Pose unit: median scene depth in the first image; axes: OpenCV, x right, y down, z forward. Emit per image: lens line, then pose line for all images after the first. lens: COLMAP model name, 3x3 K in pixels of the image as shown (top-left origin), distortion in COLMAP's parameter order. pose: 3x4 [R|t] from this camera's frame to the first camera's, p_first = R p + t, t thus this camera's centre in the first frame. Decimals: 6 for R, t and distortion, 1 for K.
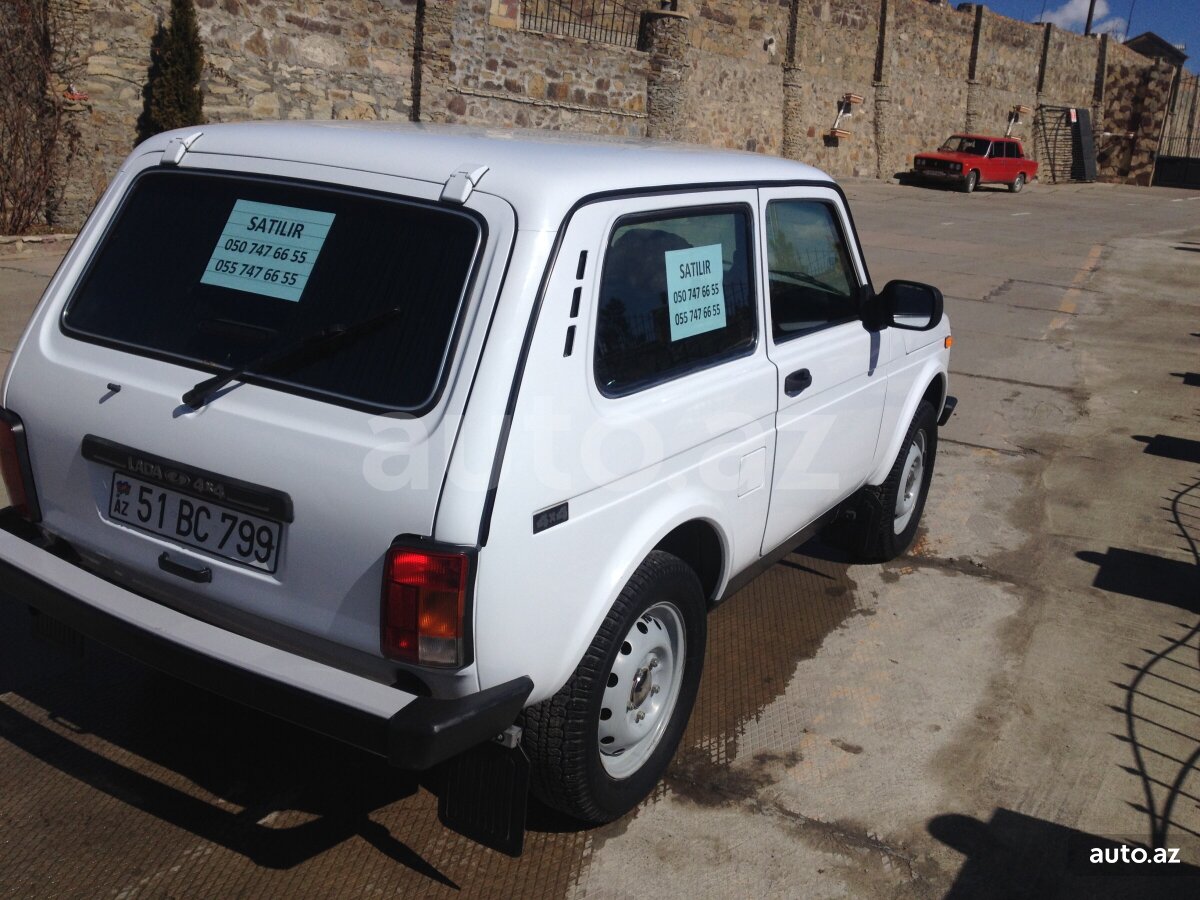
lens RADIAL K [[1209.6, 0, 591.1], [0, 1209.6, 482.2], [0, 0, 1]] dist [-0.001989, 0.000000]
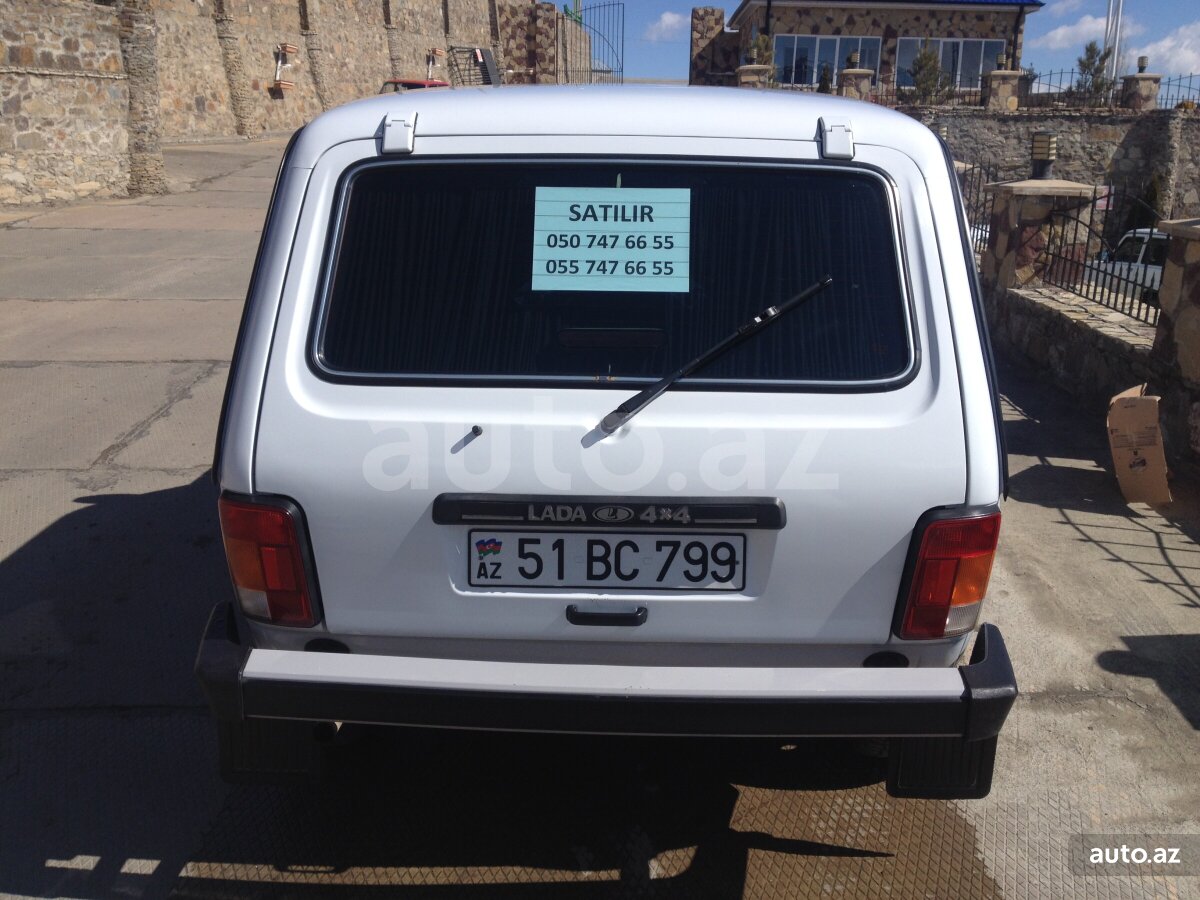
lens RADIAL K [[1209.6, 0, 603.3], [0, 1209.6, 462.2], [0, 0, 1]] dist [-0.001989, 0.000000]
pose [[0.851250, -0.210677, 0.480613, -0.146388], [0.198845, 0.977071, 0.076112, -0.020638], [-0.485628, 0.030777, 0.873624, 0.048497]]
